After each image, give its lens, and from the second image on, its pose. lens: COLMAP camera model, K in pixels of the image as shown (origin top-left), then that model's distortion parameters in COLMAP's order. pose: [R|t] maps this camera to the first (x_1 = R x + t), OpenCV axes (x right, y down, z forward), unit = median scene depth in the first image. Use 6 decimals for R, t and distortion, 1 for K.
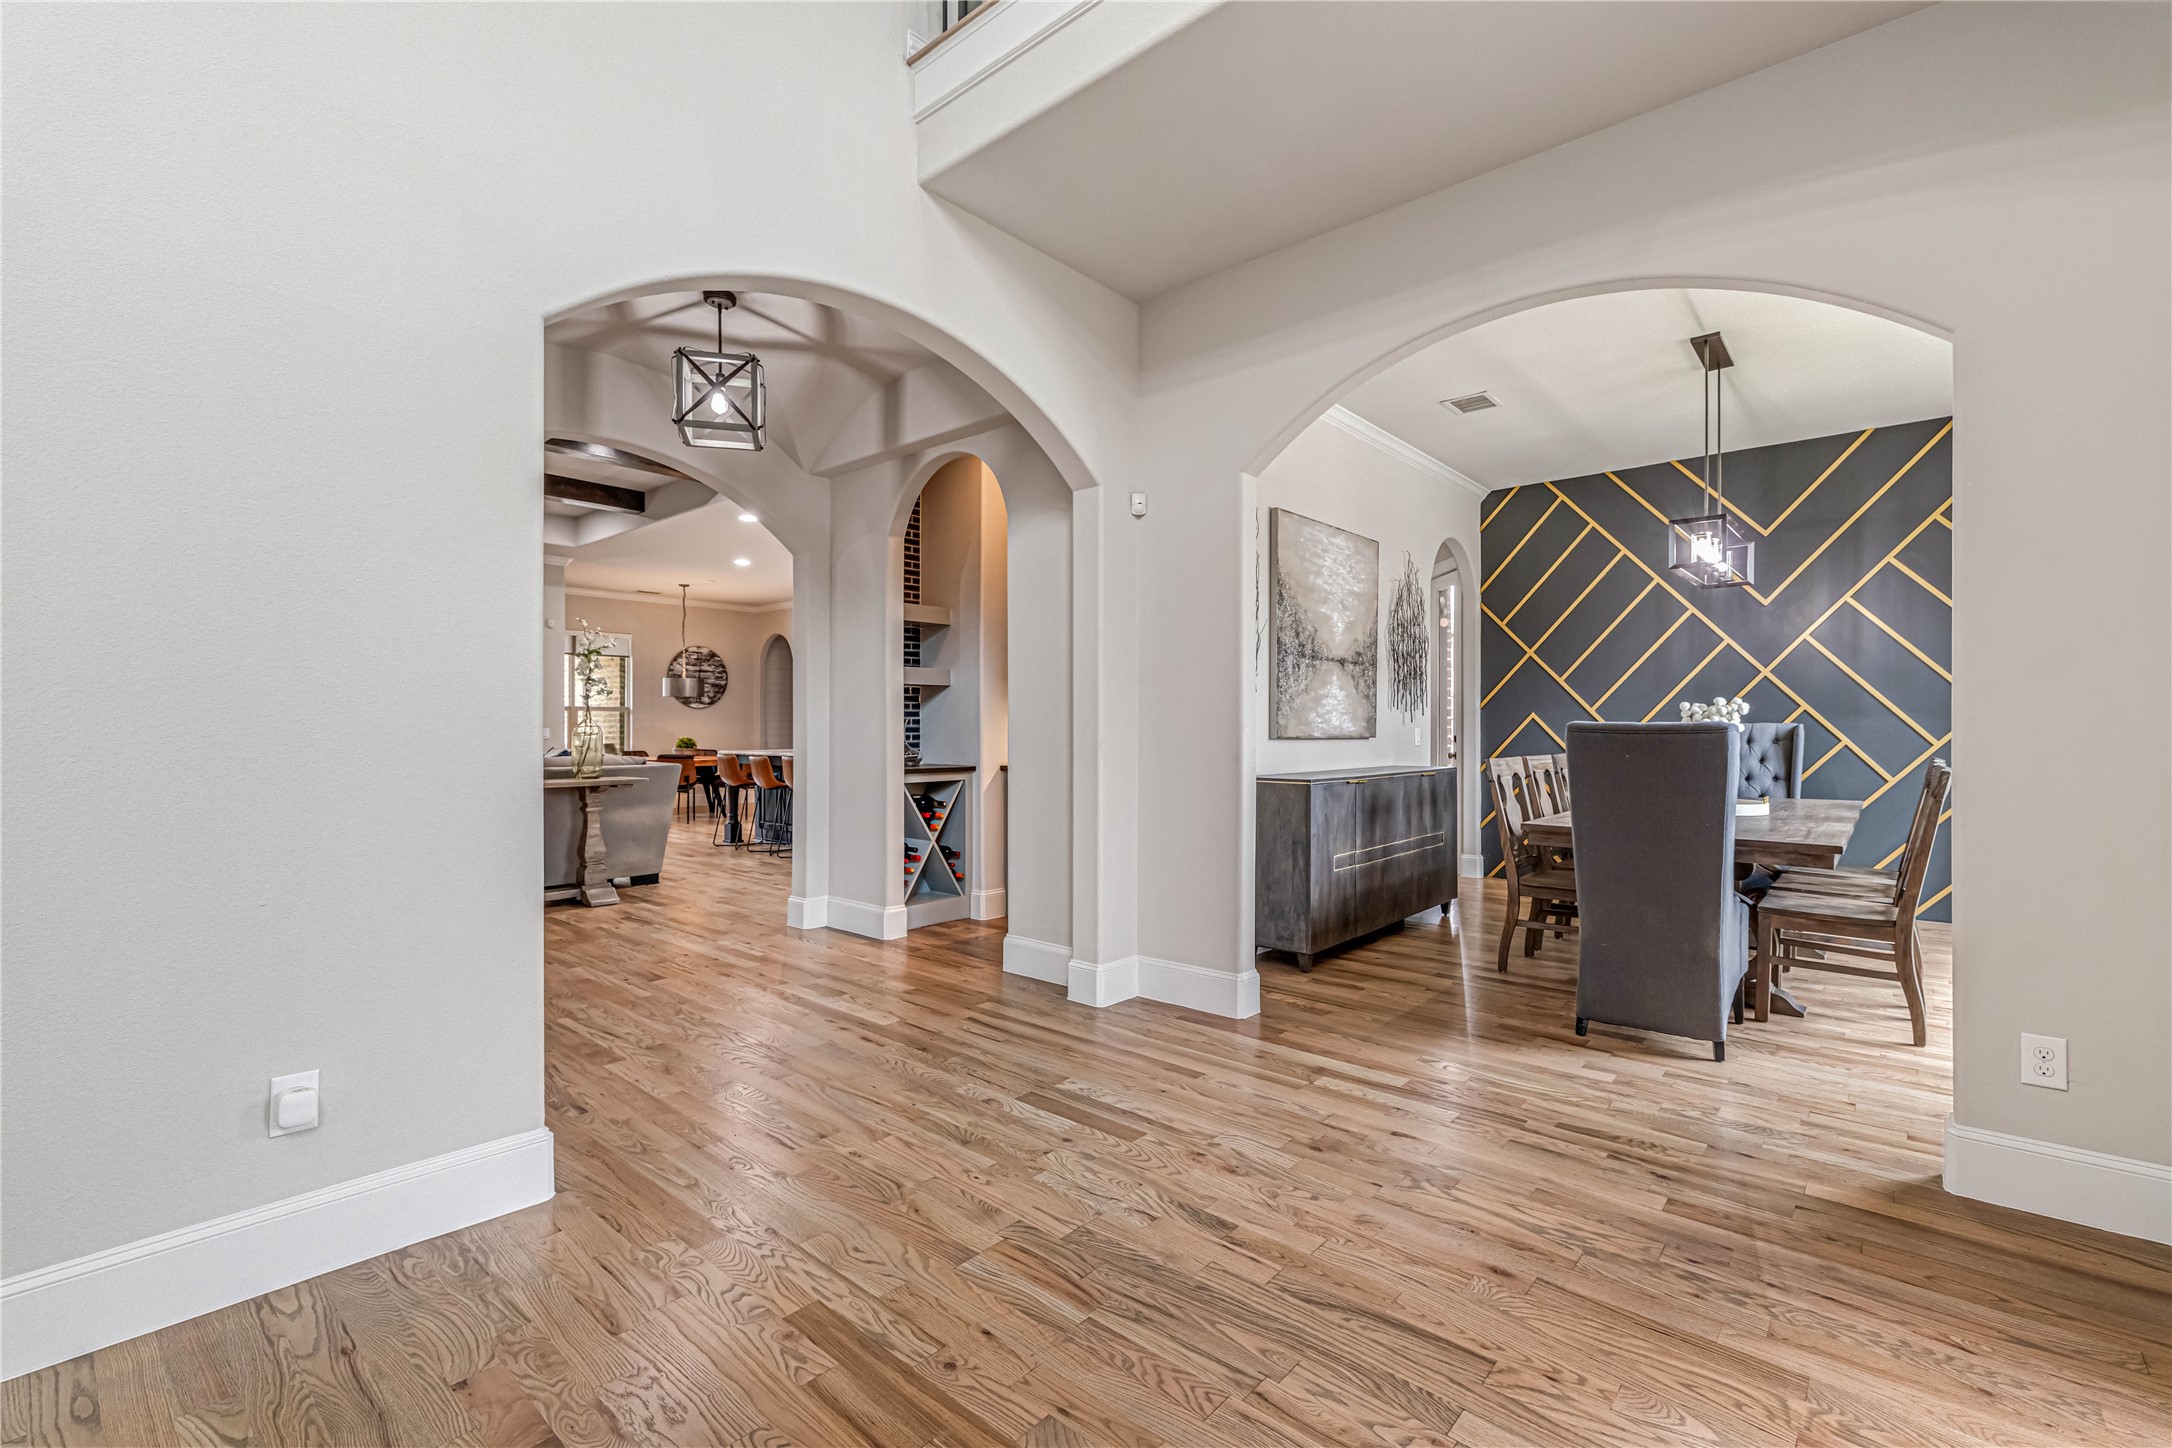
lens RADIAL K [[939.5, 0, 1052.3], [0, 939.5, 739.6], [0, 0, 1]] dist [0.000795, -0.000884]
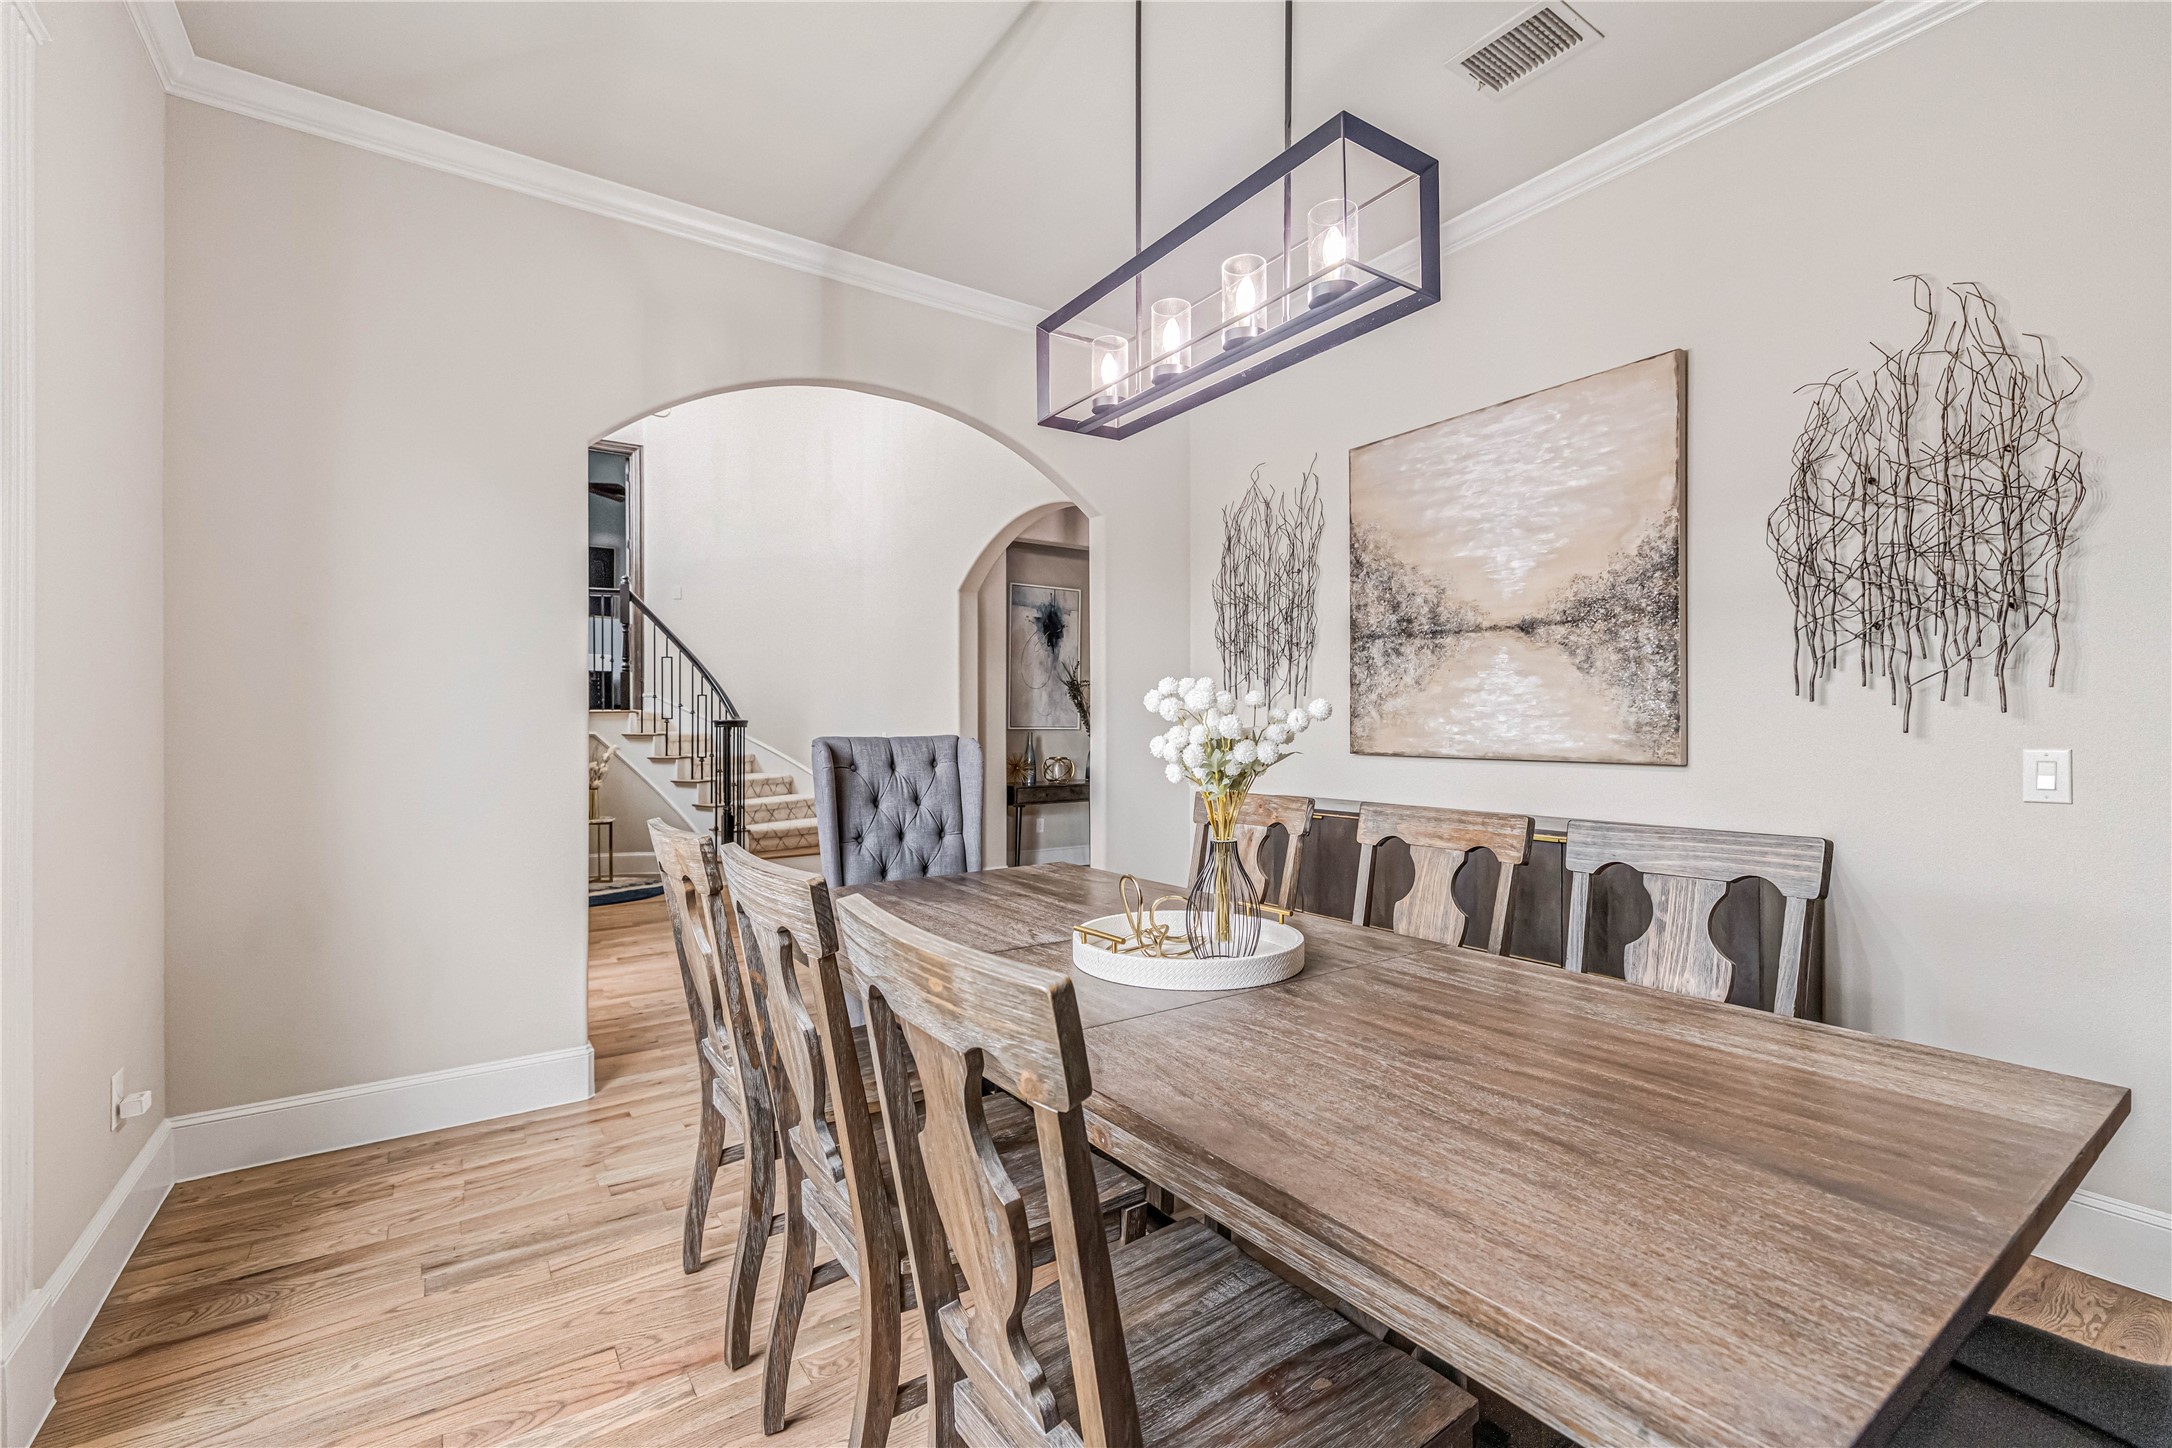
lens RADIAL K [[939.5, 0, 1099.3], [0, 939.5, 727.7], [0, 0, 1]] dist [0.000795, -0.000884]
pose [[-0.216709, -0.003975, -0.976228, 0.923065], [-0.017314, 0.999850, -0.000228, -0.016933], [0.976083, 0.016853, -0.216745, 0.873417]]
